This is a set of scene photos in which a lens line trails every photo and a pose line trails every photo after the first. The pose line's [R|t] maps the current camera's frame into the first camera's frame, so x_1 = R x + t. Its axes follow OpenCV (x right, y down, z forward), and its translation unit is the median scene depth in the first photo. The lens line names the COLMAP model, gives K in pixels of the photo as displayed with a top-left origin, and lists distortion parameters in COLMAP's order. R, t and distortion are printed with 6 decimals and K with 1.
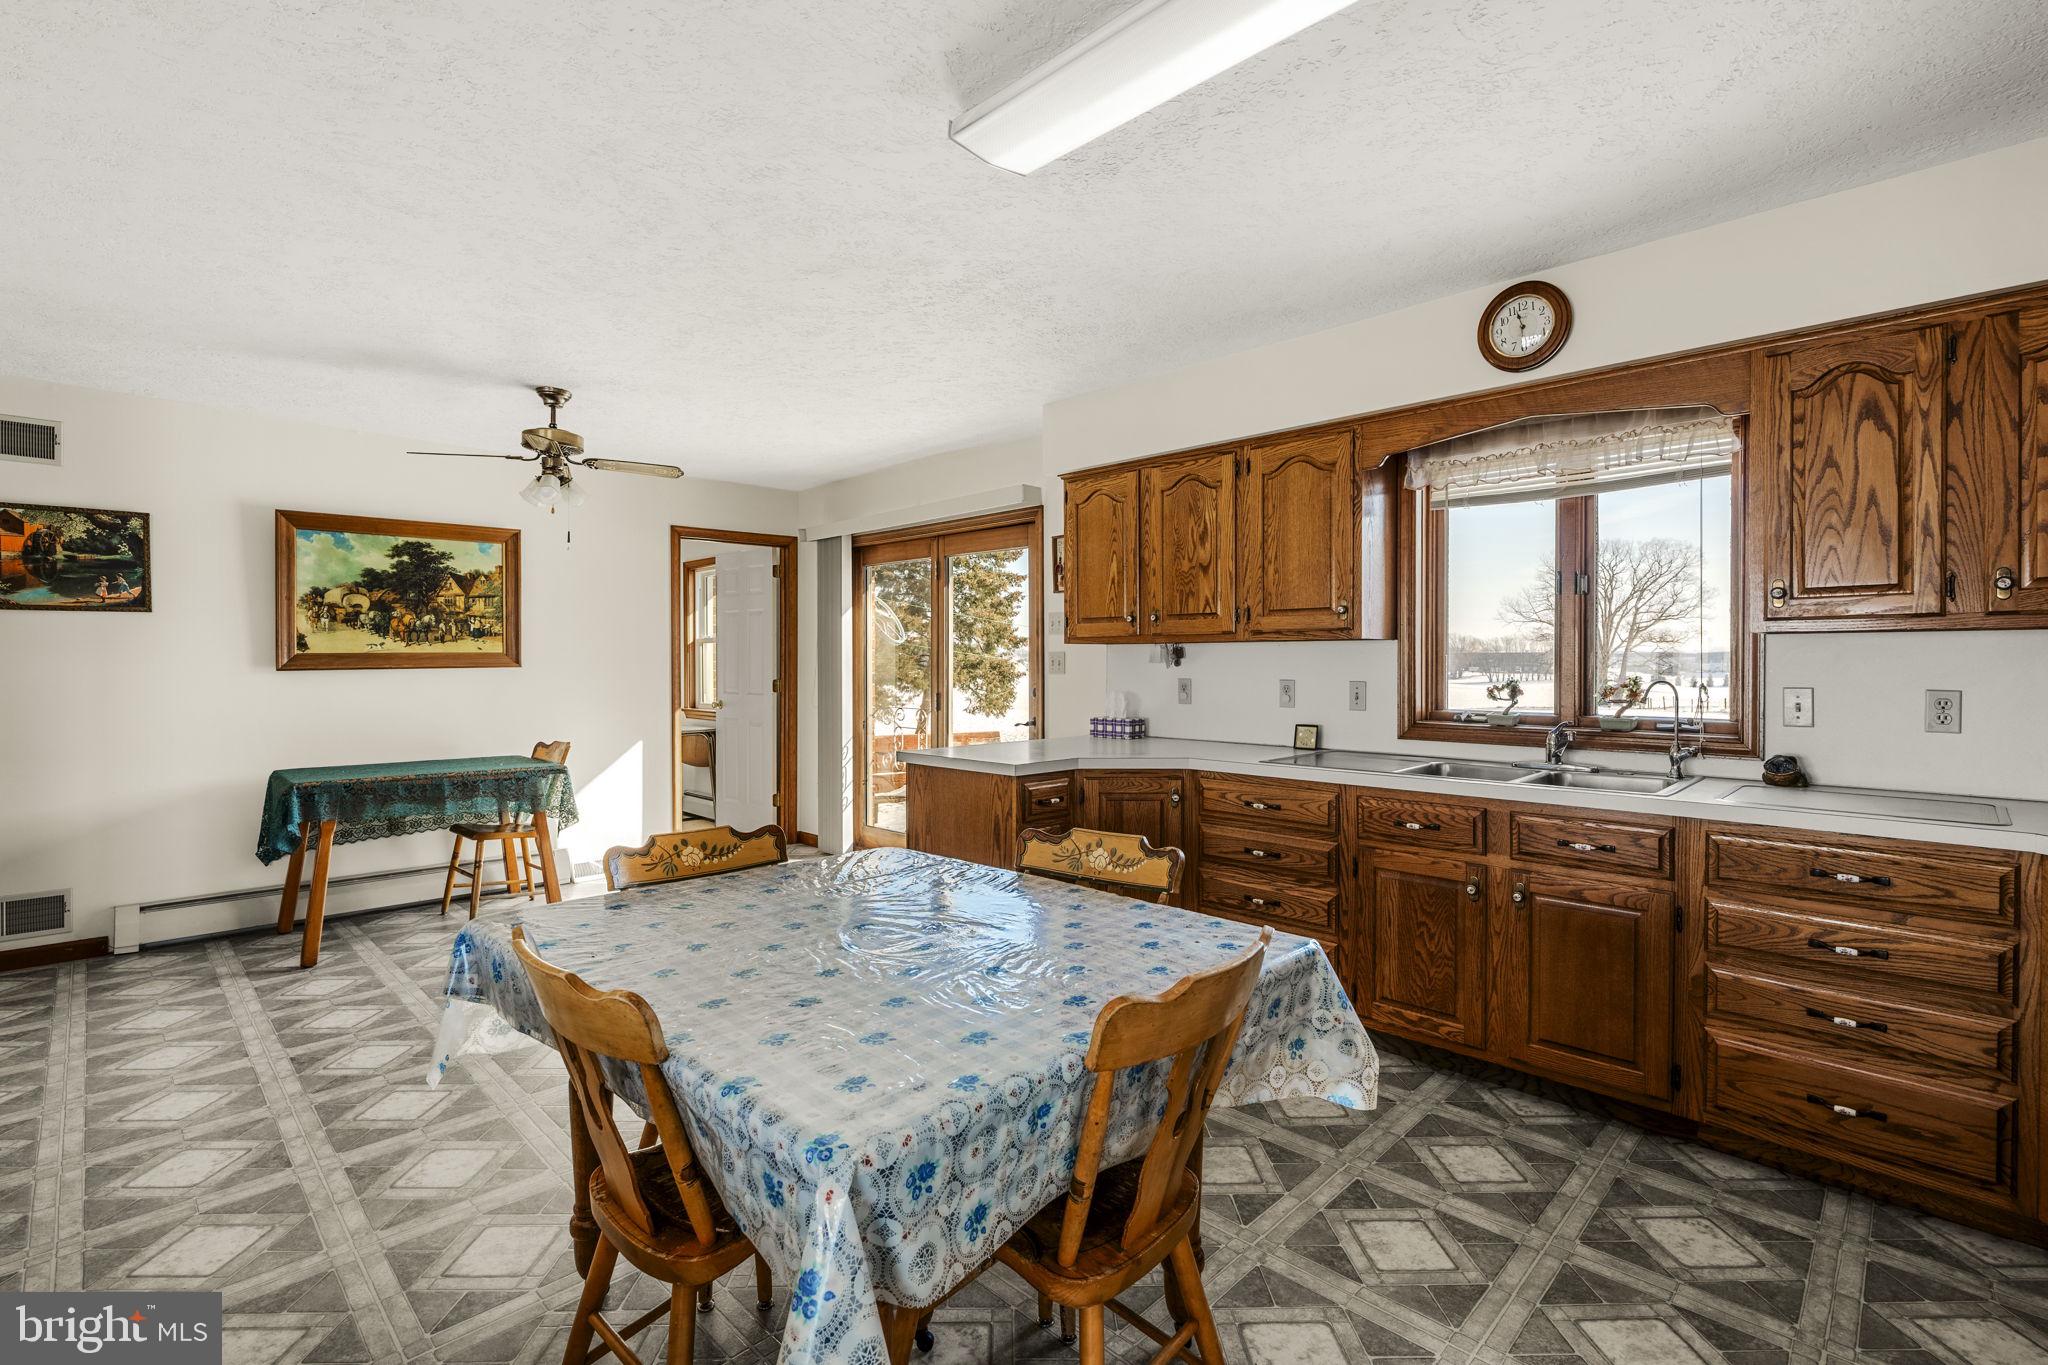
lens RADIAL K [[940.6, 0, 1036.4], [0, 940.6, 672.4], [0, 0, 1]] dist [0.010986, -0.000033]
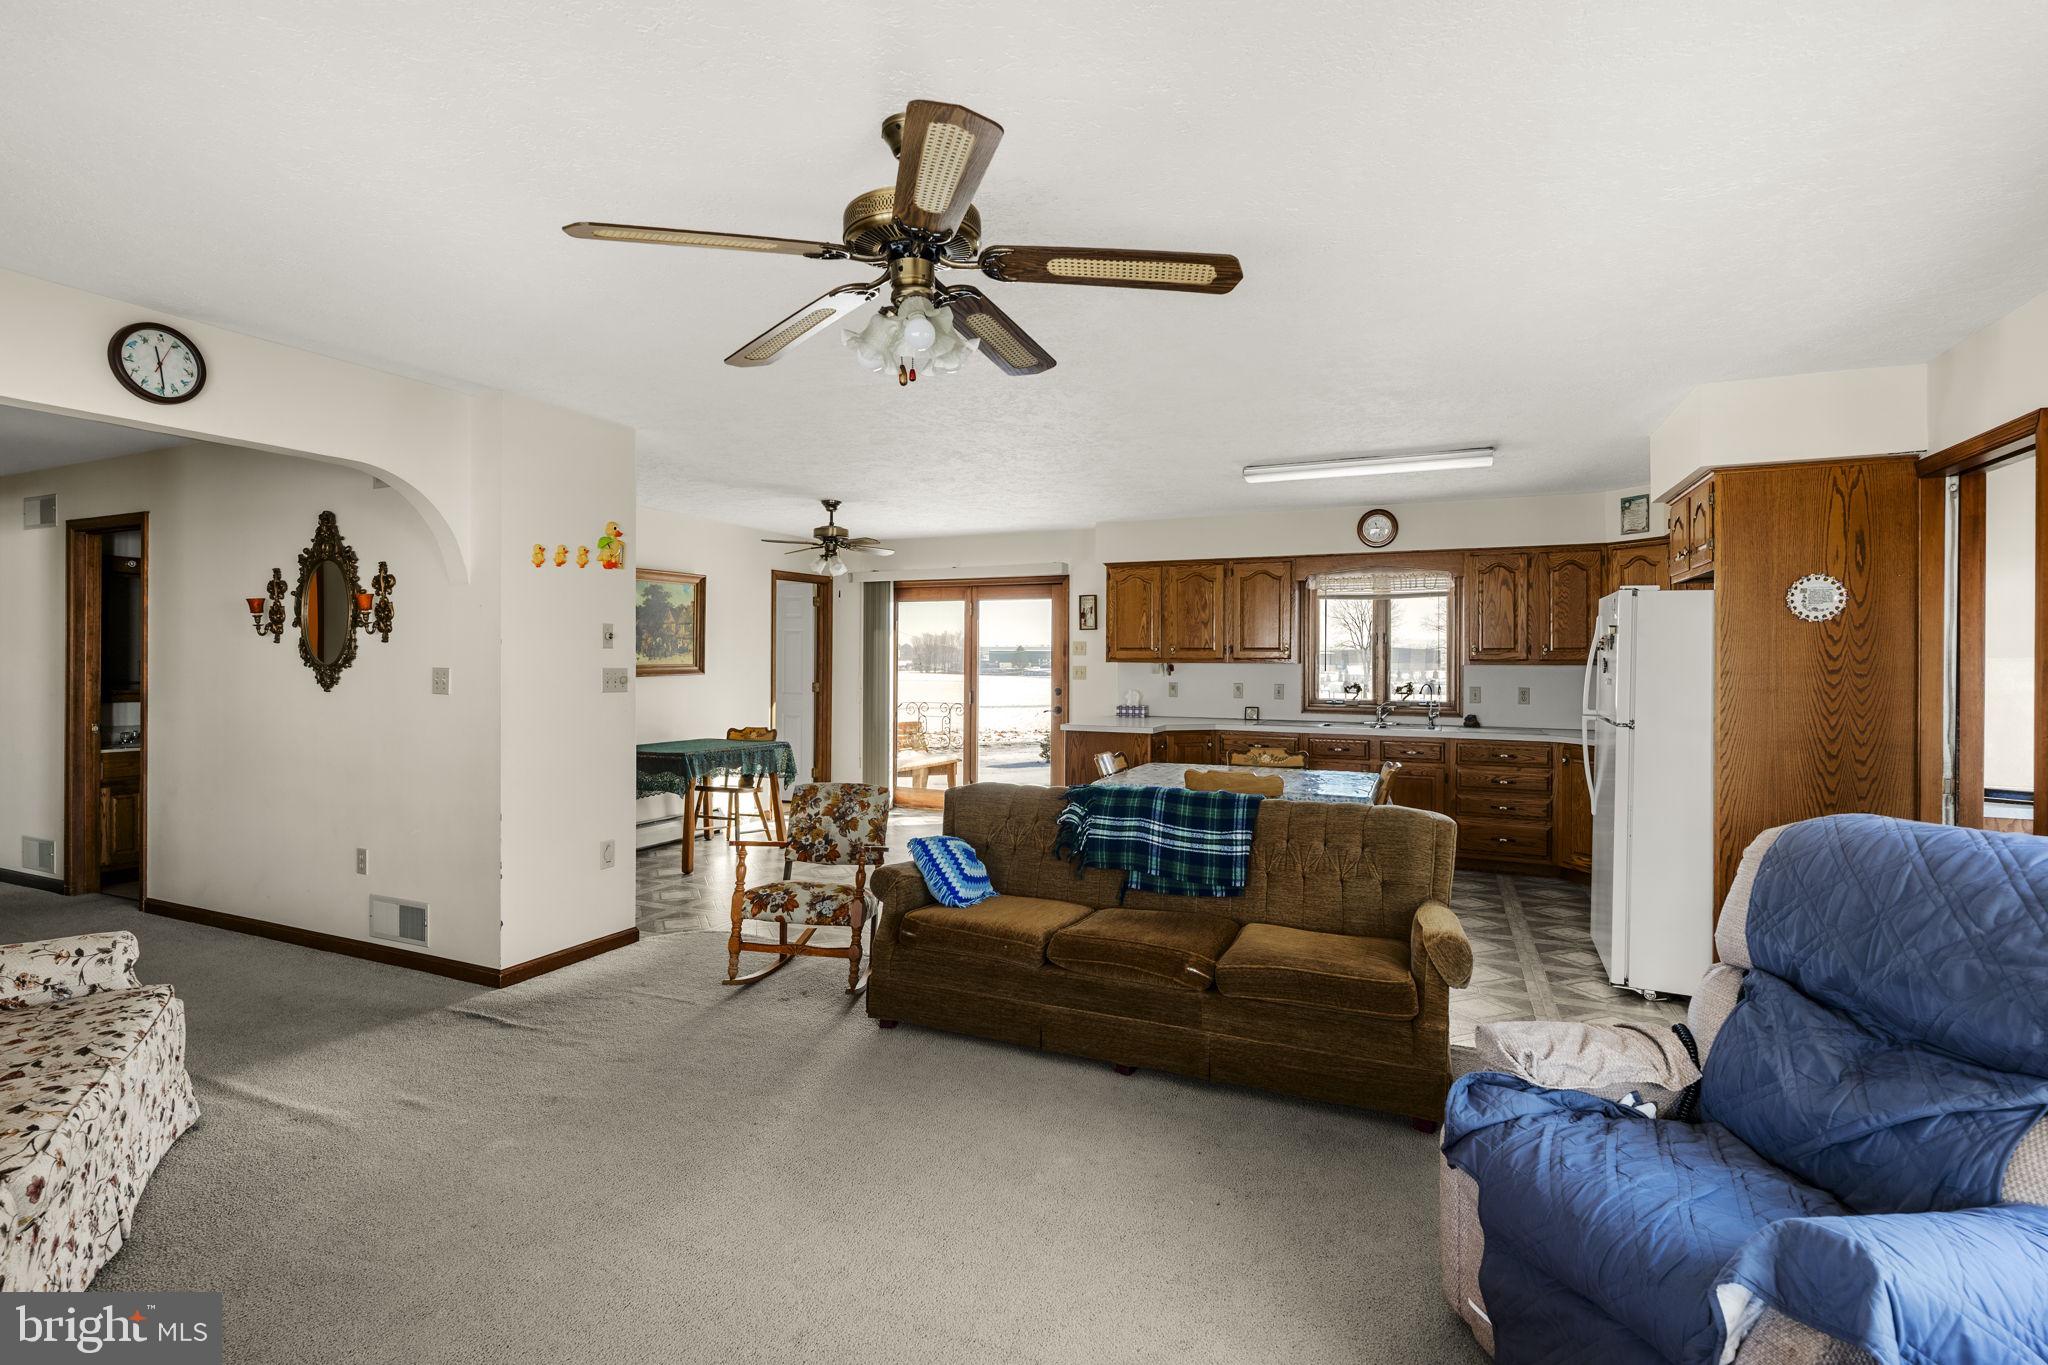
lens RADIAL K [[940.6, 0, 1016.9], [0, 940.6, 667.0], [0, 0, 1]] dist [0.010986, -0.000033]
pose [[0.941838, 0.004123, 0.336043, -0.942749], [-0.002311, 0.999981, -0.005792, -0.015842], [-0.336061, 0.004679, 0.941829, -0.746100]]
